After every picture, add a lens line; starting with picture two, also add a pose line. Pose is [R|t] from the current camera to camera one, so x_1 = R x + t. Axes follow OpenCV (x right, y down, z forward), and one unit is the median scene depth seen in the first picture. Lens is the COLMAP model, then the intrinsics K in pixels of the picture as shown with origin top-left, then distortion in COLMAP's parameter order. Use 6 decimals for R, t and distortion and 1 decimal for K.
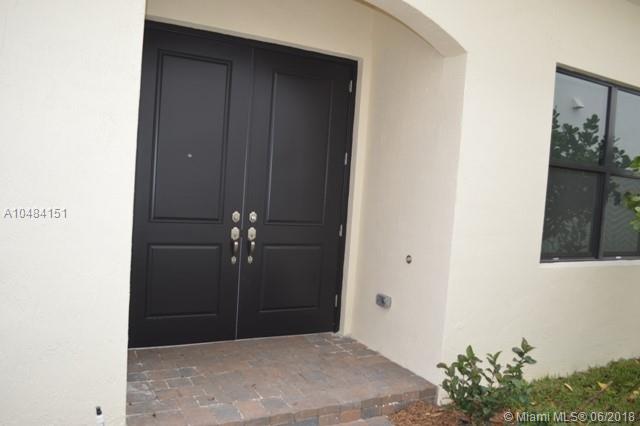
lens RADIAL K [[514.9, 0, 320.0], [0, 514.9, 213.0], [0, 0, 1]] dist [-0.071611, 0.007535]
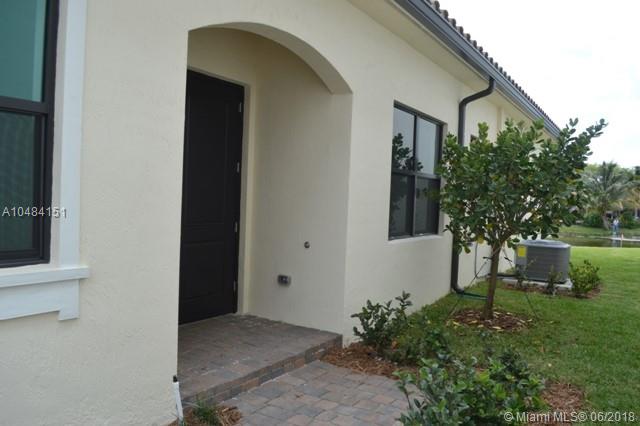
lens RADIAL K [[514.9, 0, 320.0], [0, 514.9, 213.0], [0, 0, 1]] dist [-0.071611, 0.007535]
pose [[0.874905, -0.048469, 0.481864, -0.425208], [0.045669, 0.998803, 0.017546, -0.013094], [-0.482137, 0.006655, 0.876070, -0.167233]]
